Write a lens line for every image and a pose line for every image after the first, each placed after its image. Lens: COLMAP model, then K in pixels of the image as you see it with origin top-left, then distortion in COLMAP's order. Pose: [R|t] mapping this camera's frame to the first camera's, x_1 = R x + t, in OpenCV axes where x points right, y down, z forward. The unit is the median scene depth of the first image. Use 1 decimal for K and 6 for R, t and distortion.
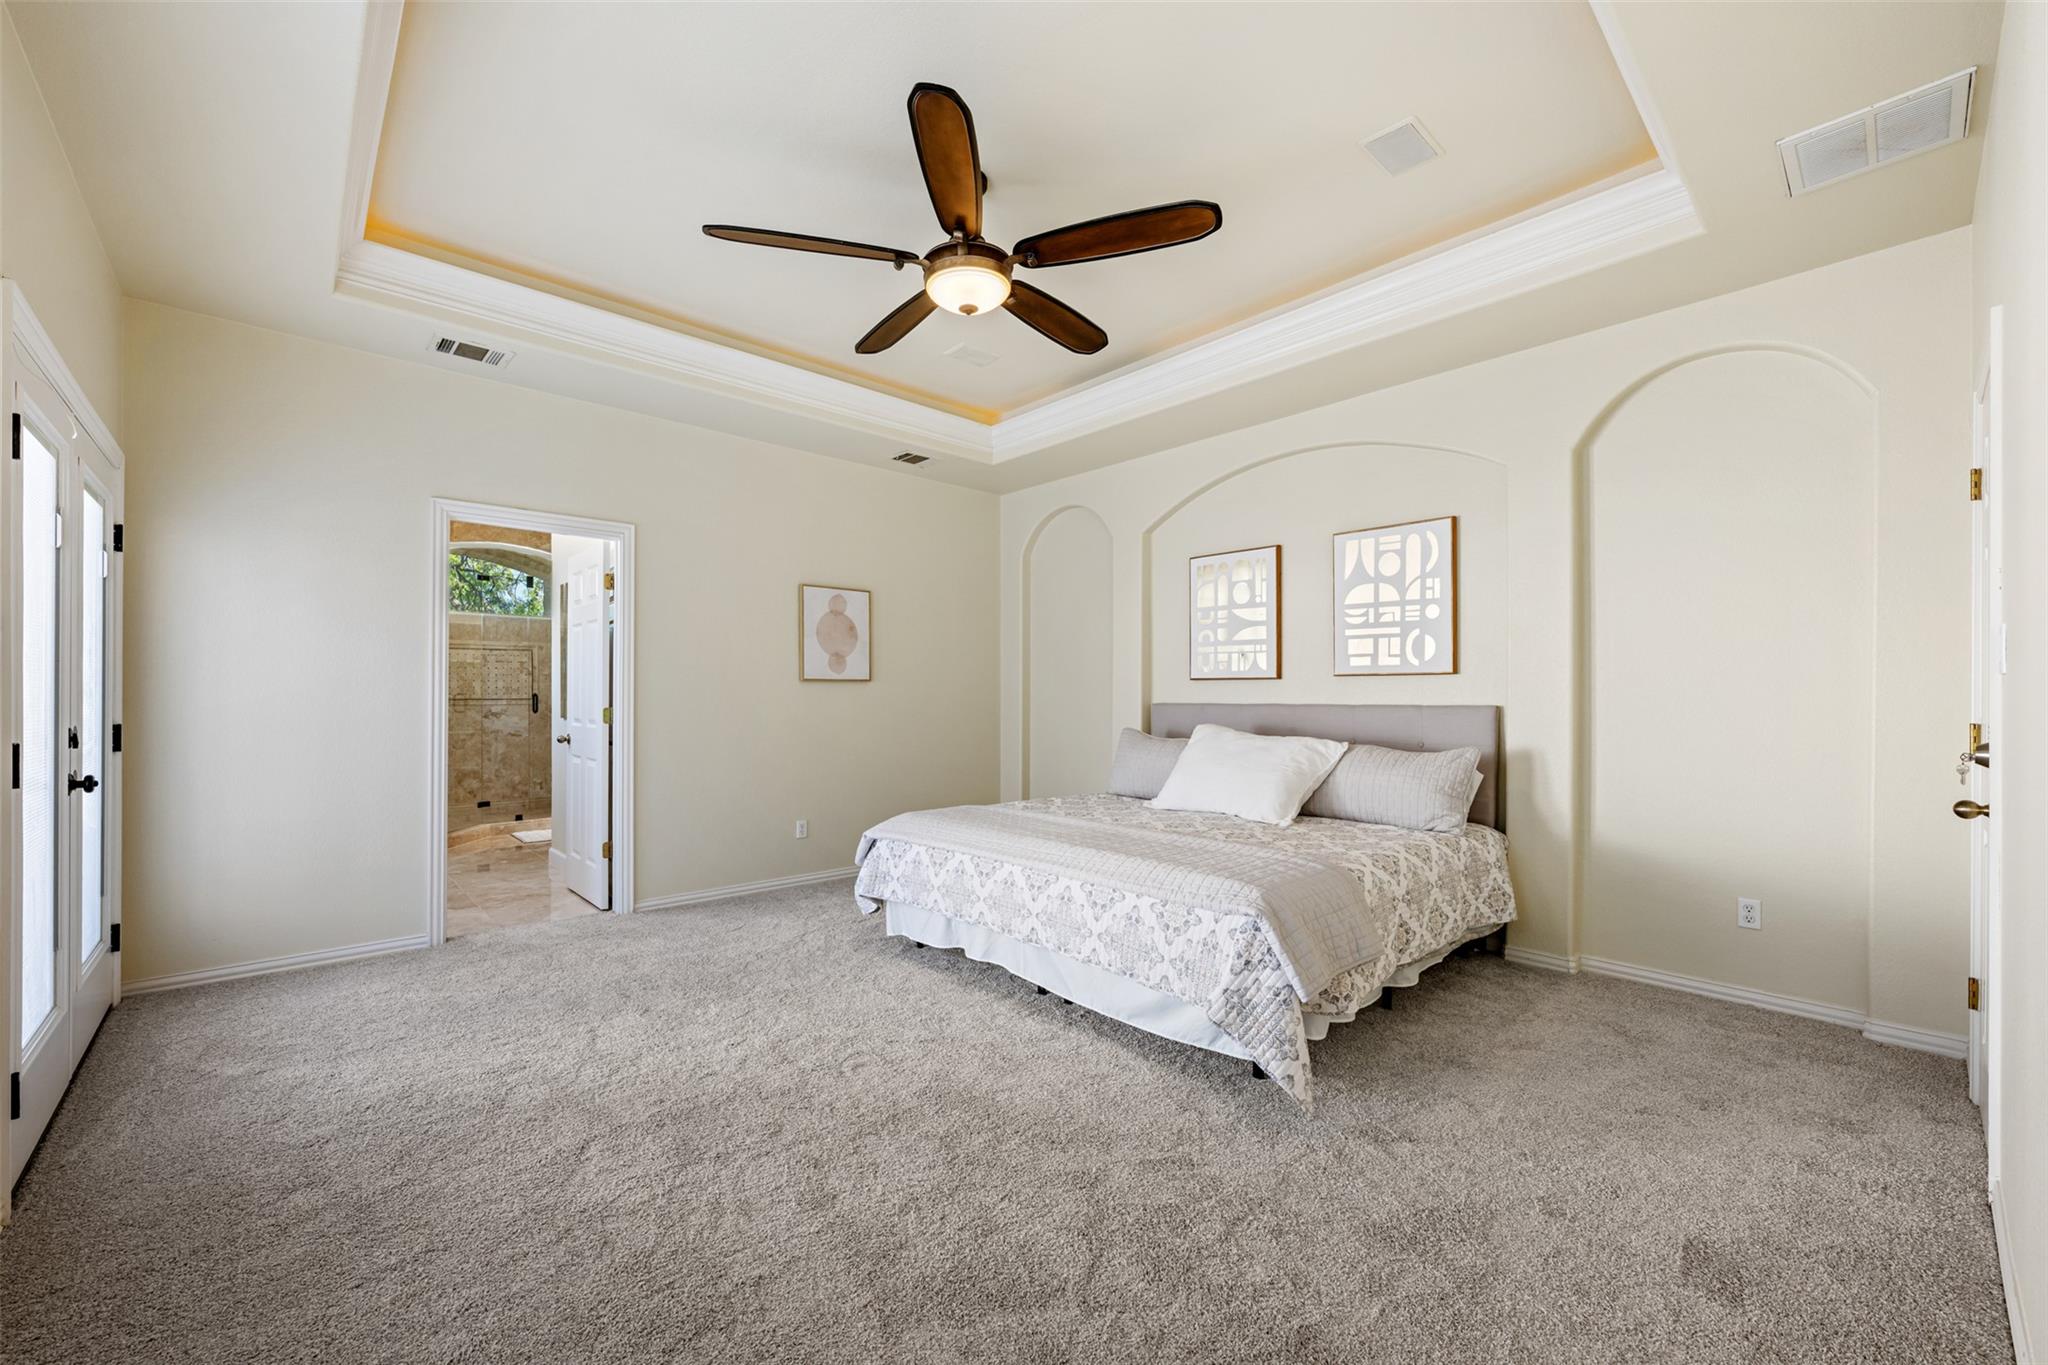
lens RADIAL K [[809.9, 0, 1022.3], [0, 809.9, 676.4], [0, 0, 1]] dist [-0.002434, -0.000071]
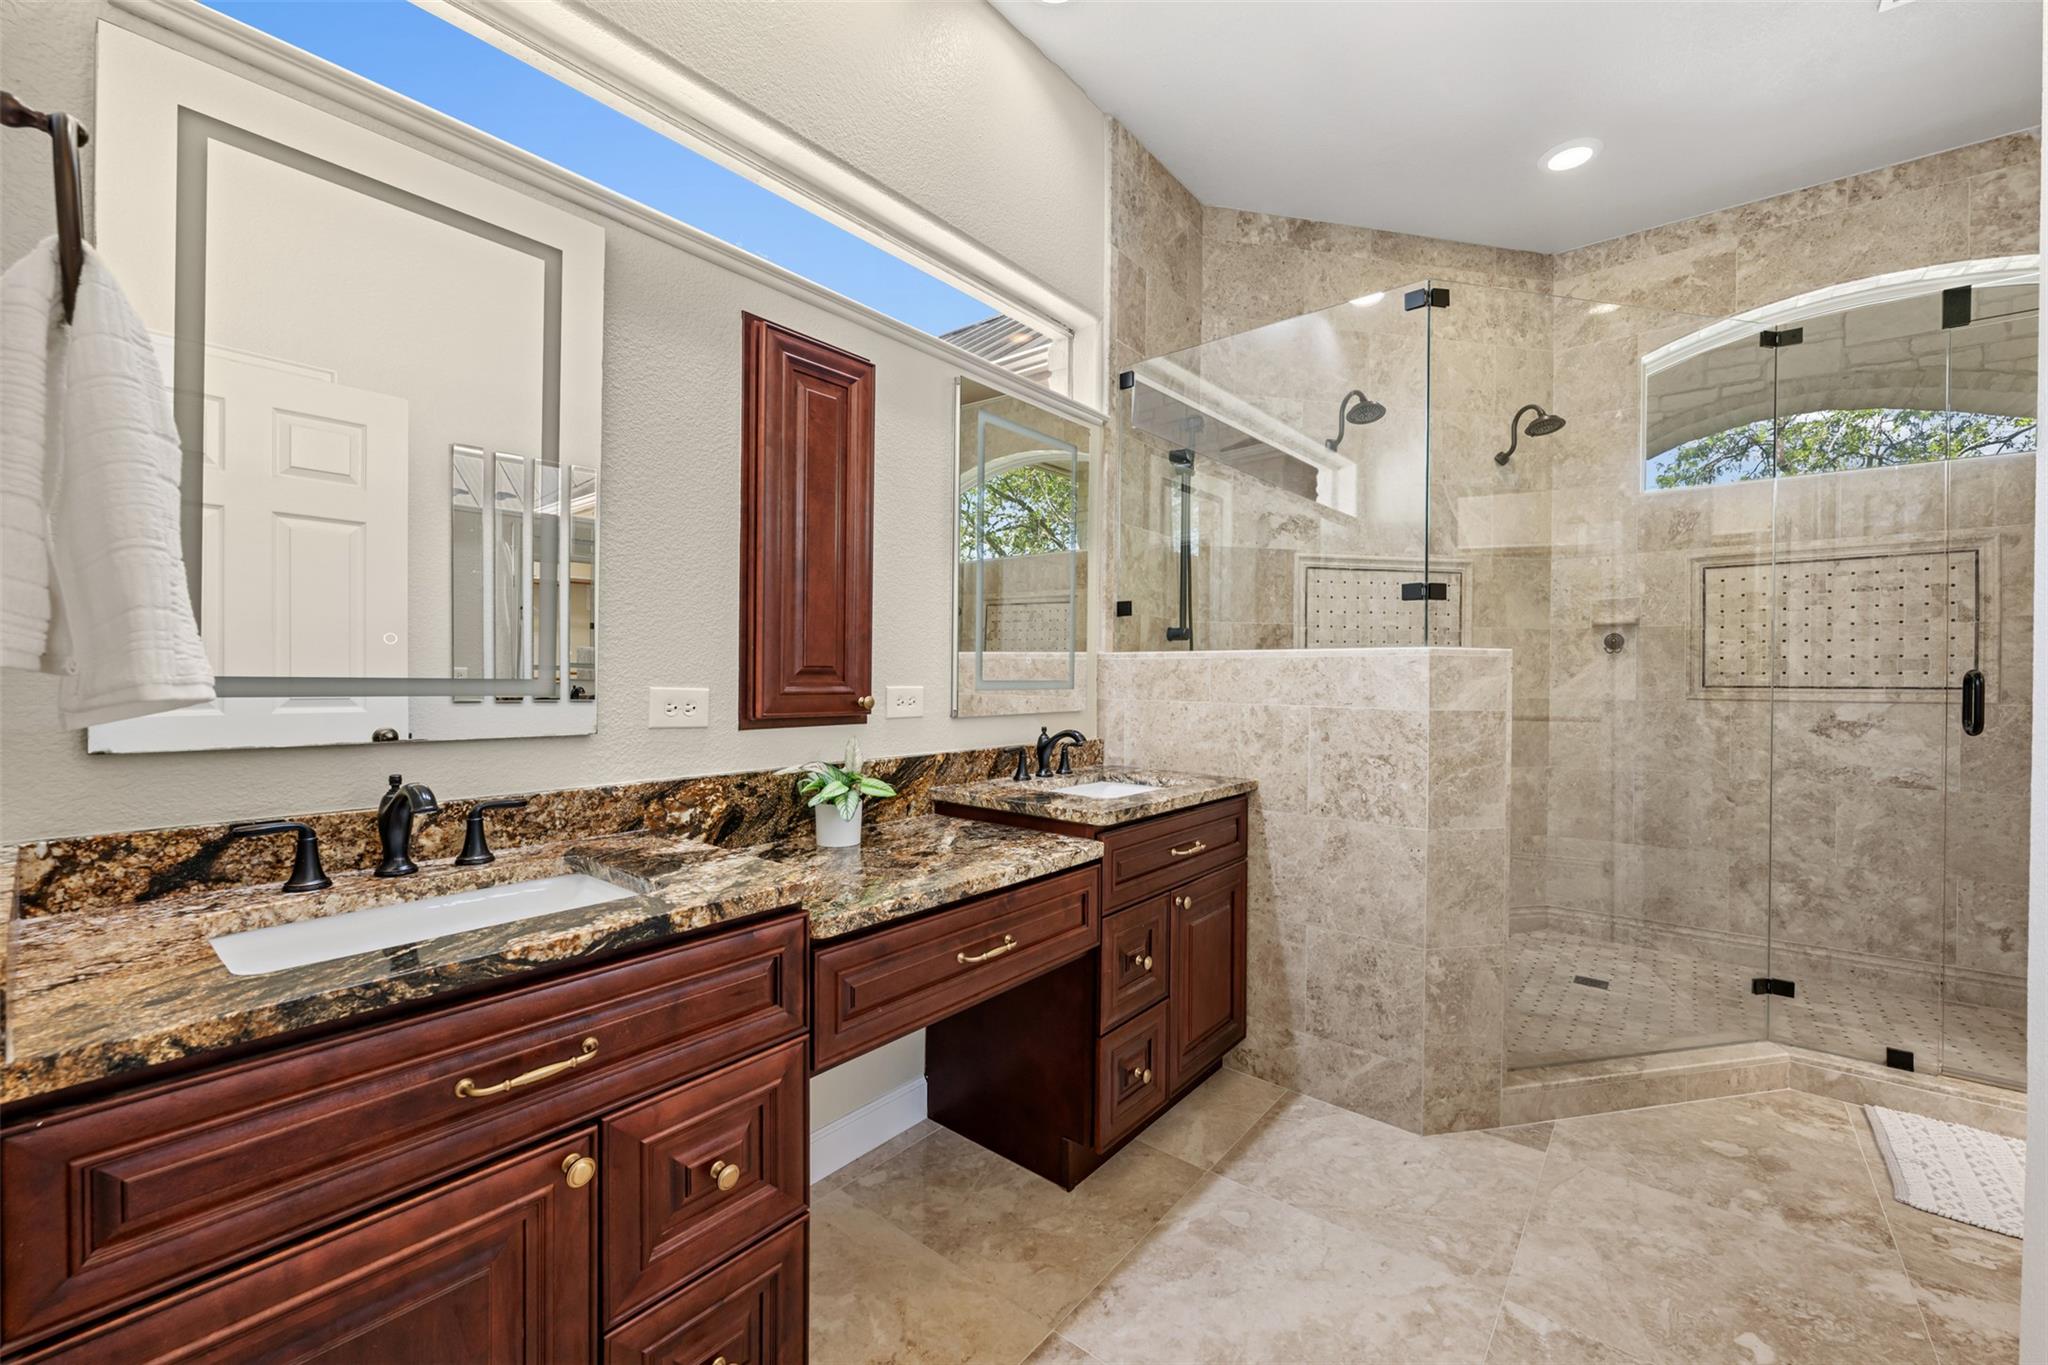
lens RADIAL K [[809.9, 0, 1022.3], [0, 809.9, 676.4], [0, 0, 1]] dist [-0.002434, -0.000071]
pose [[0.132806, 0.015185, -0.991026, -0.324050], [0.003204, 0.999871, 0.015750, 0.015867], [0.991137, -0.005267, 0.132740, 0.561664]]
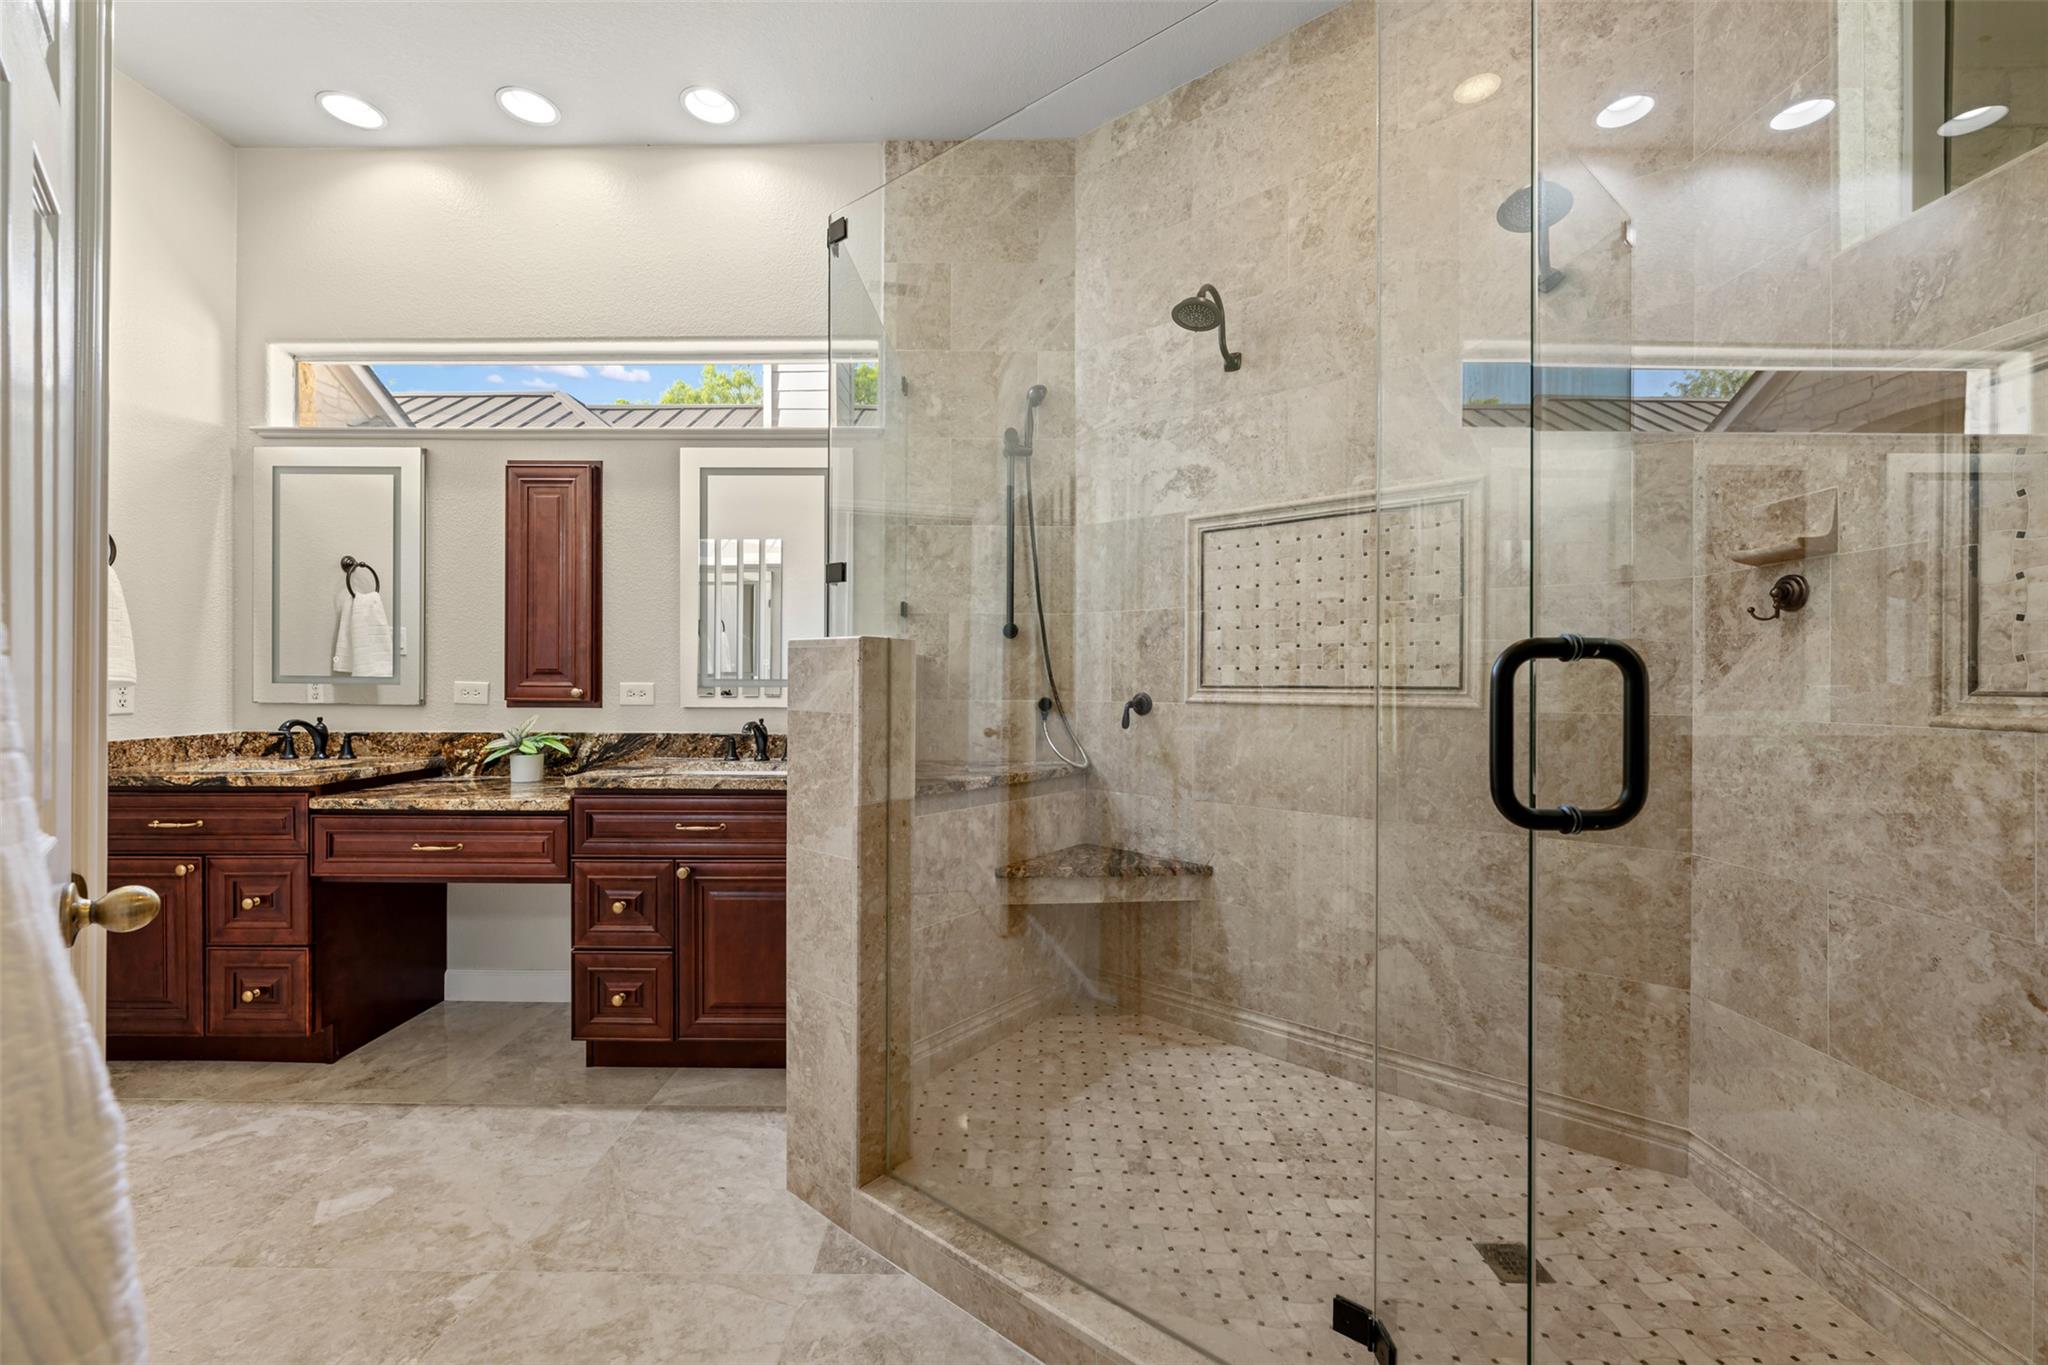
lens RADIAL K [[801.8, 0, 1022.2], [0, 801.8, 675.5], [0, 0, 1]] dist [-0.001076, -0.000215]
pose [[-0.684377, 0.007553, -0.729090, -0.448102], [0.013389, 0.999908, -0.002209, 0.023185], [0.729006, -0.011273, -0.684415, 0.947170]]
